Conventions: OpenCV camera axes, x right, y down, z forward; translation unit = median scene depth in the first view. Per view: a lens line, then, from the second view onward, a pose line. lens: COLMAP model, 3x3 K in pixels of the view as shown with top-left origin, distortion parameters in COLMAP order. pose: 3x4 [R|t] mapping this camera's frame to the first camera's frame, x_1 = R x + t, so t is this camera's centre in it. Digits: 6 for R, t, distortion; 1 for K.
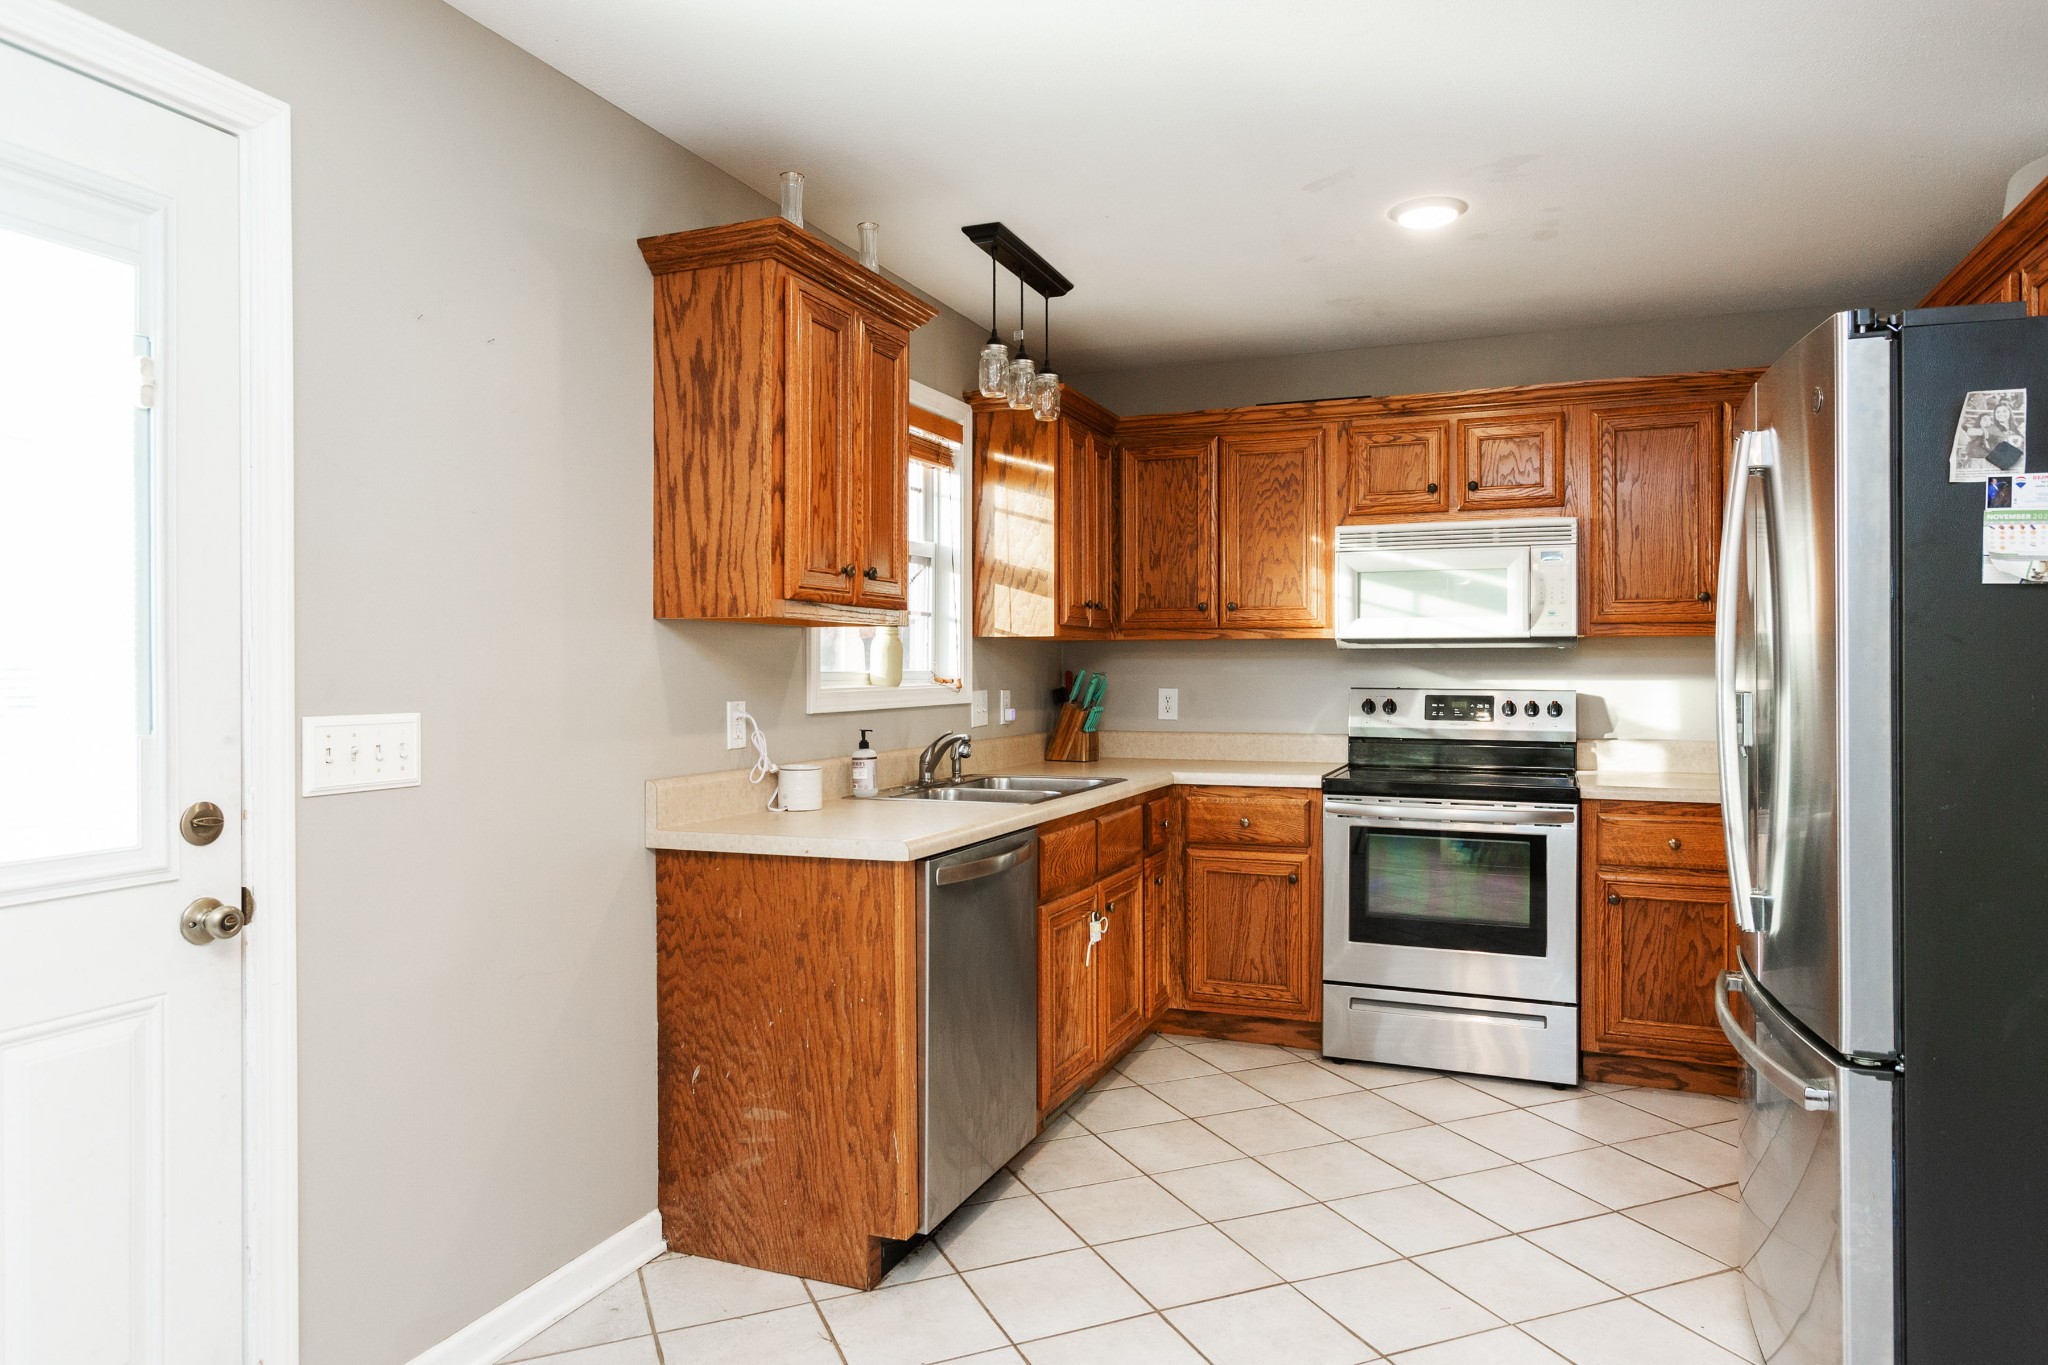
lens RADIAL K [[1276.6, 0, 996.5], [0, 1276.6, 676.3], [0, 0, 1]] dist [0.005373, 0.001918]
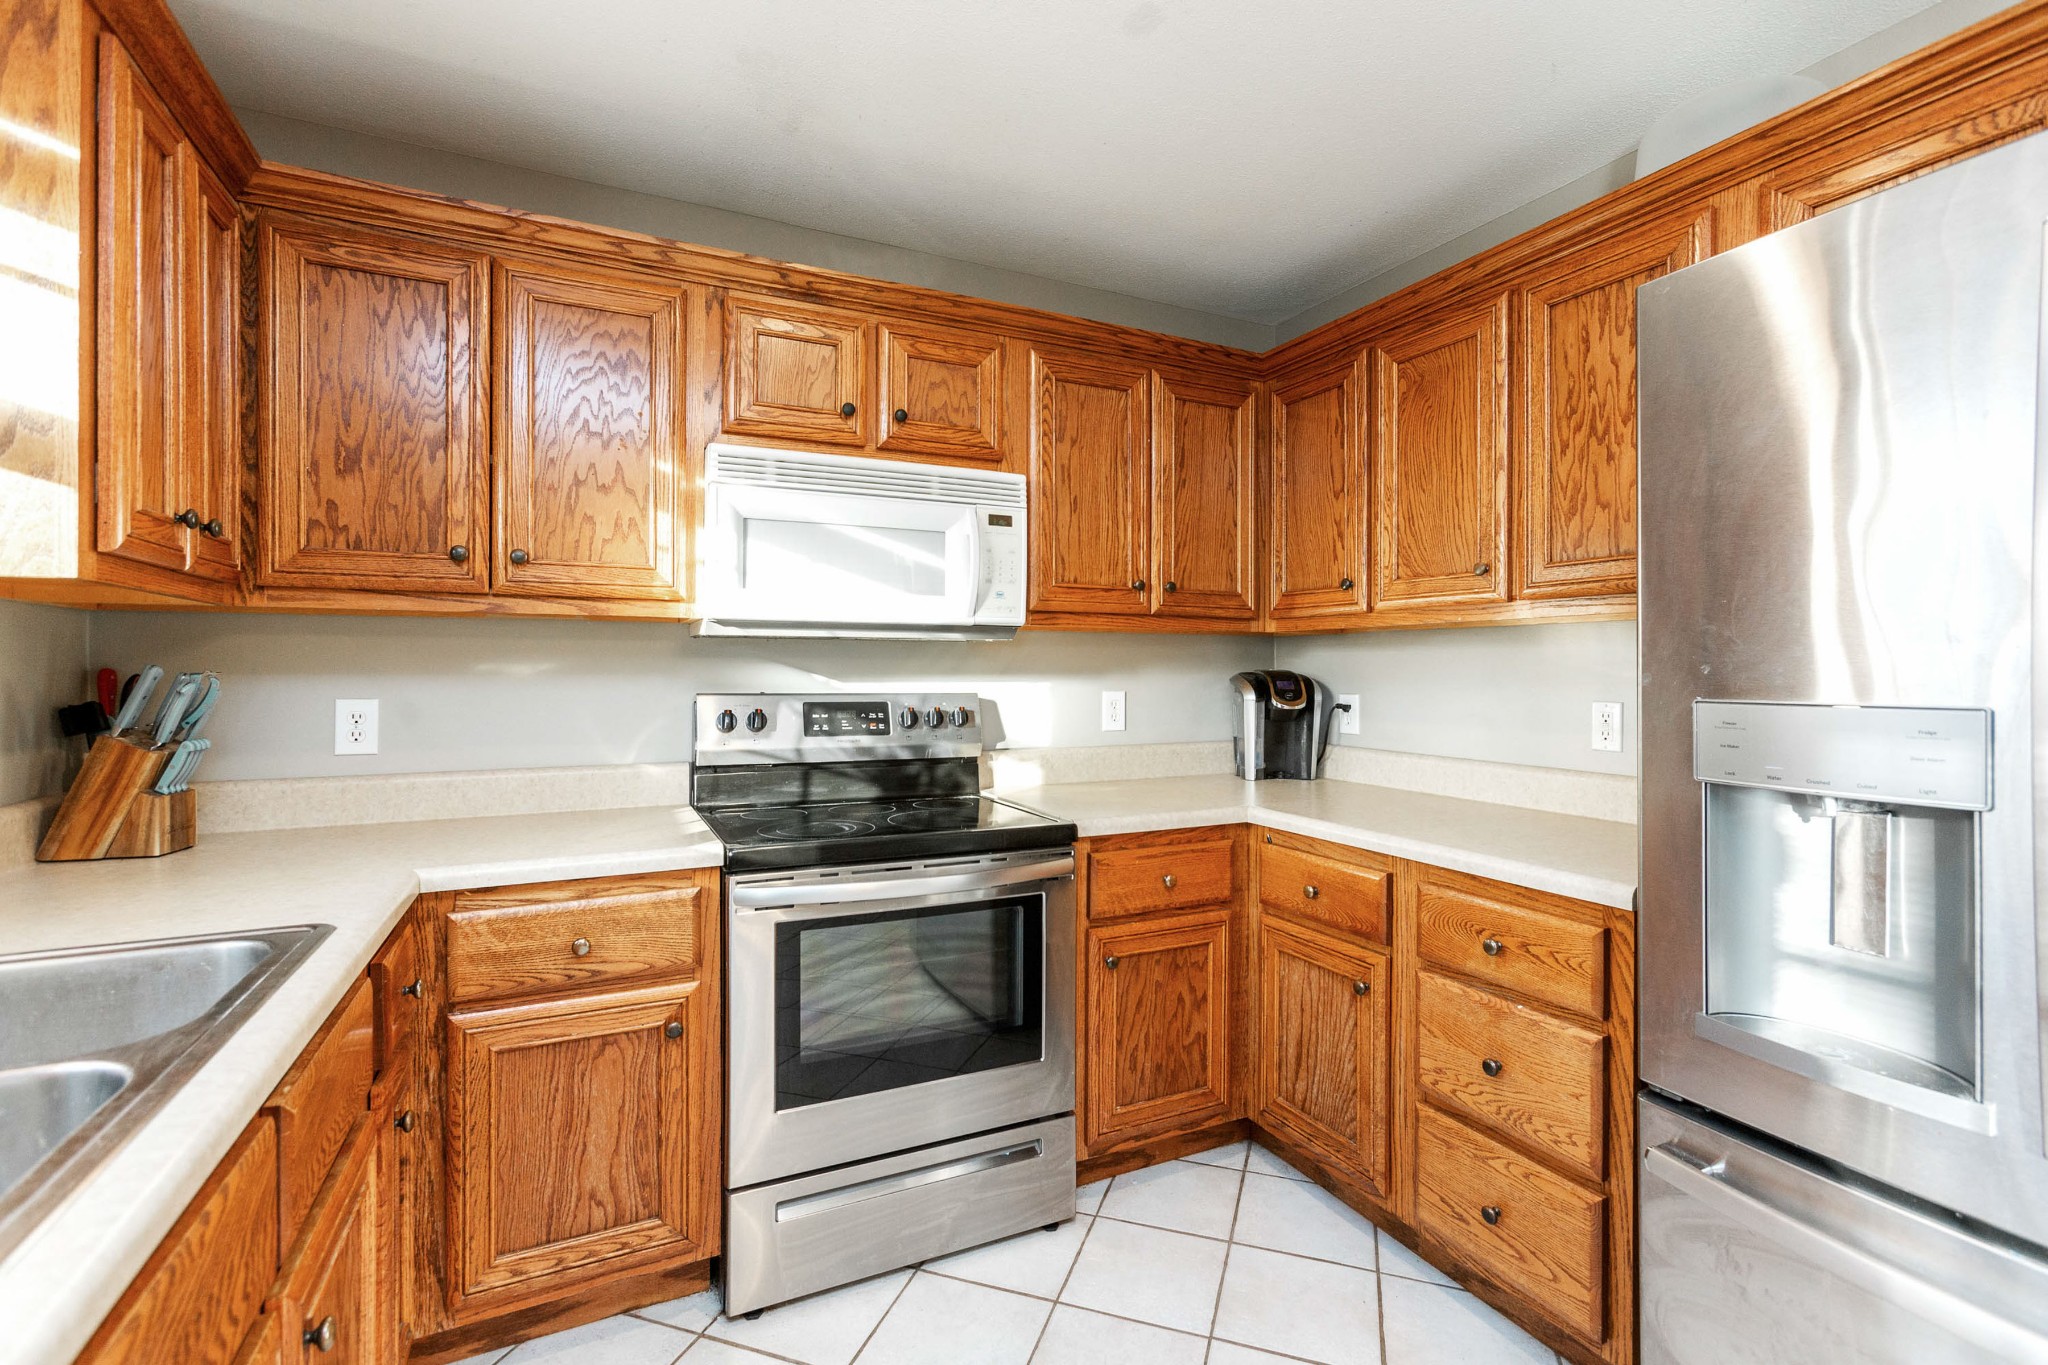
lens RADIAL K [[915.9, 0, 1029.6], [0, 915.9, 670.9], [0, 0, 1]] dist [-0.003278, 0.000546]
pose [[0.646162, 0.001027, 0.763200, 0.019772], [0.001194, 0.999997, -0.002357, -0.002111], [-0.763200, 0.002434, 0.646158, 0.587412]]
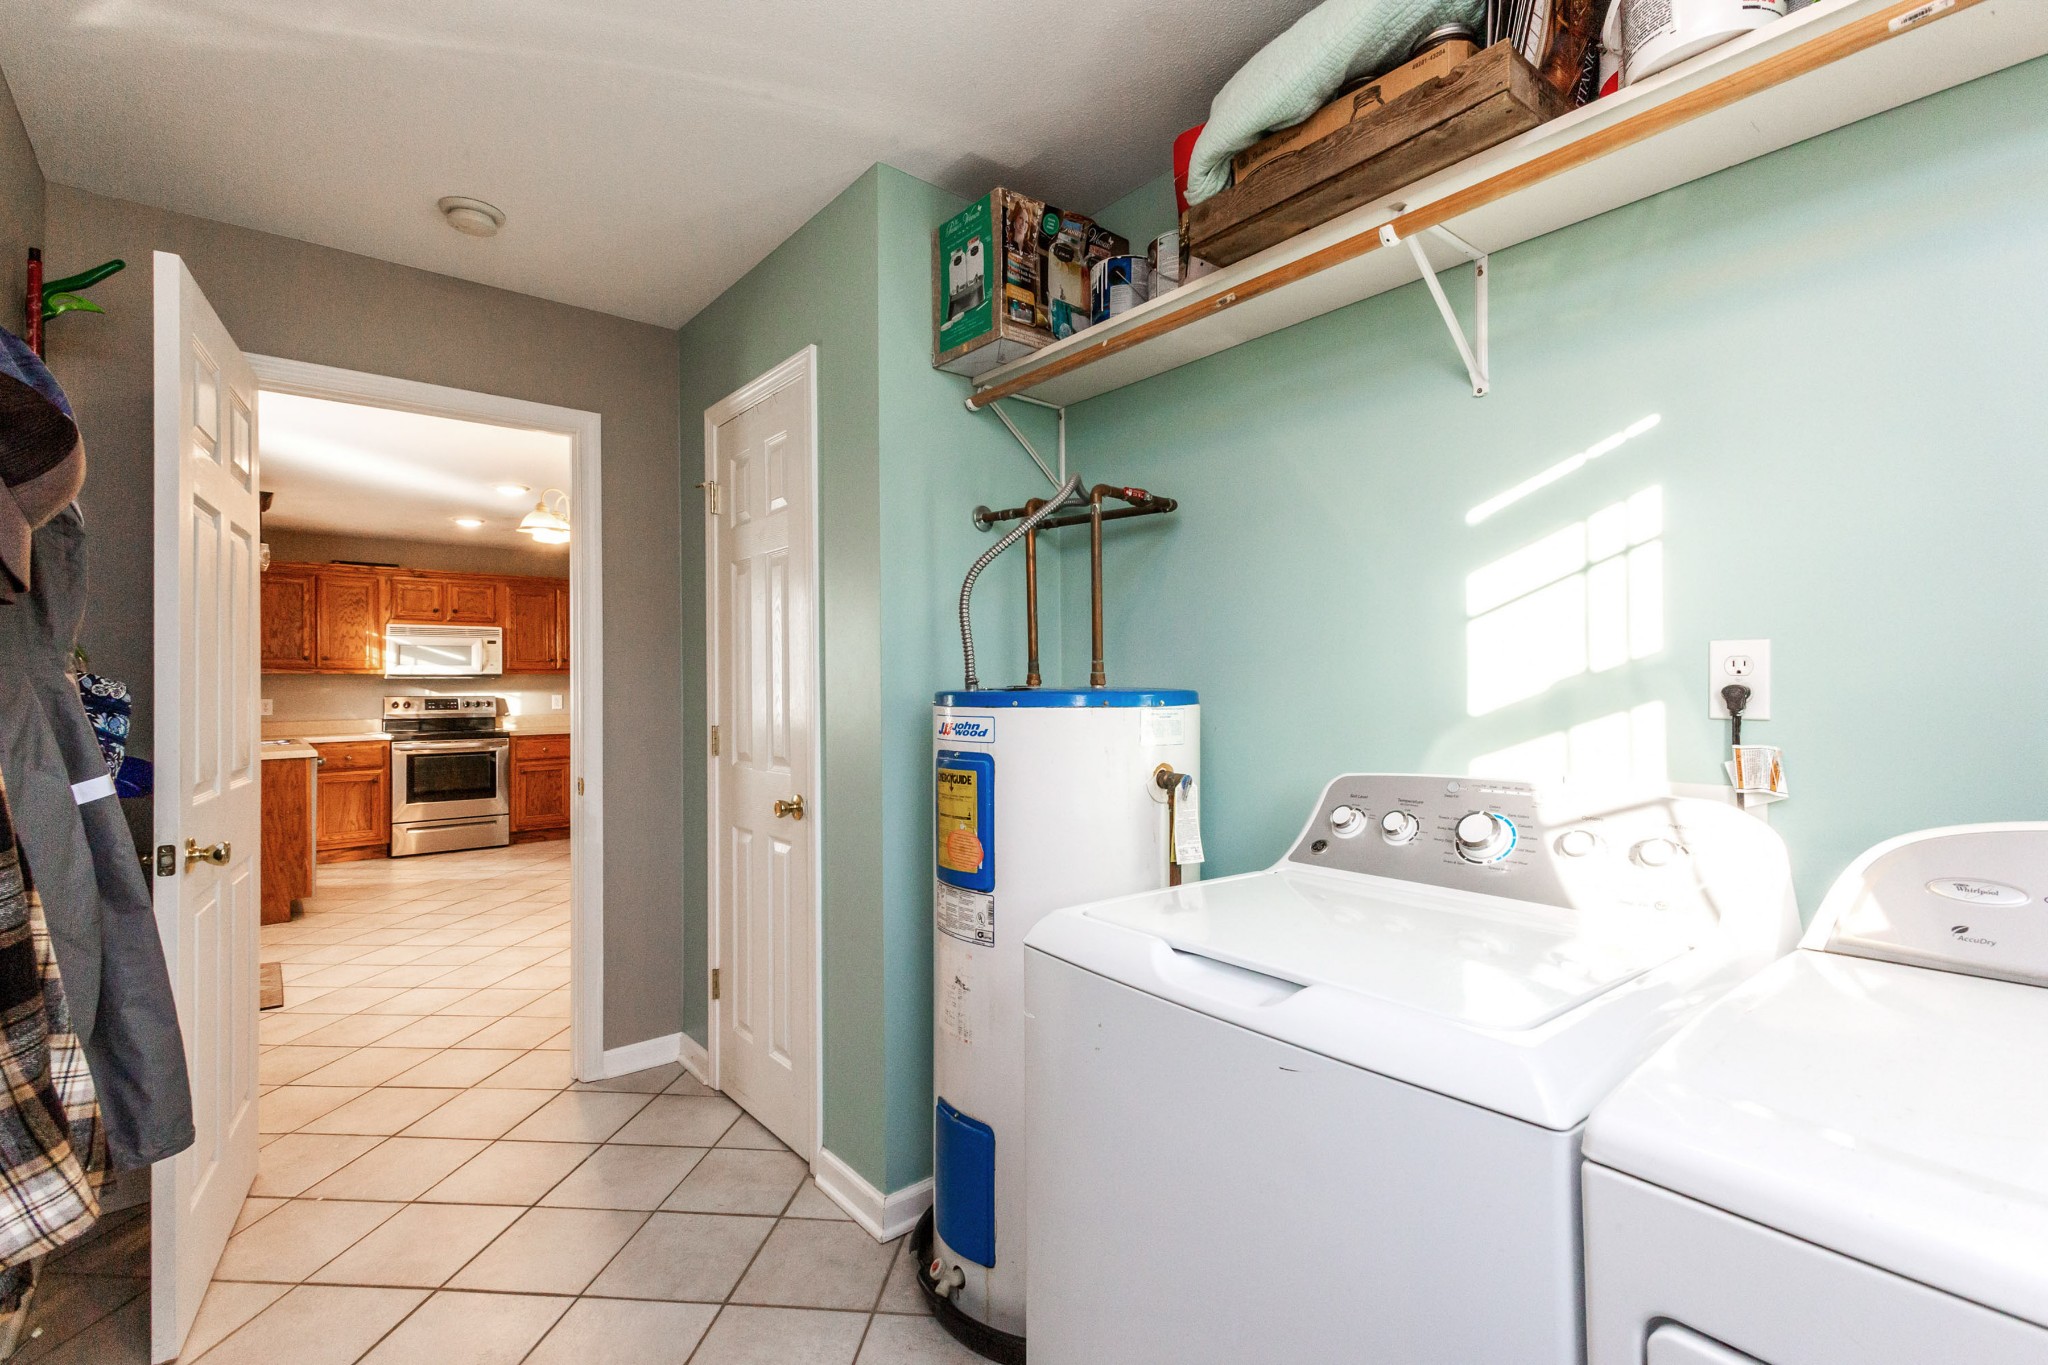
lens RADIAL K [[955.5, 0, 1080.5], [0, 955.5, 674.7], [0, 0, 1]] dist [0.000639, 0.000394]
pose [[0.435475, 0.005900, 0.900182, -0.712841], [0.015892, 0.999772, -0.014241, 0.014440], [-0.900061, 0.020508, 0.435282, -0.816642]]
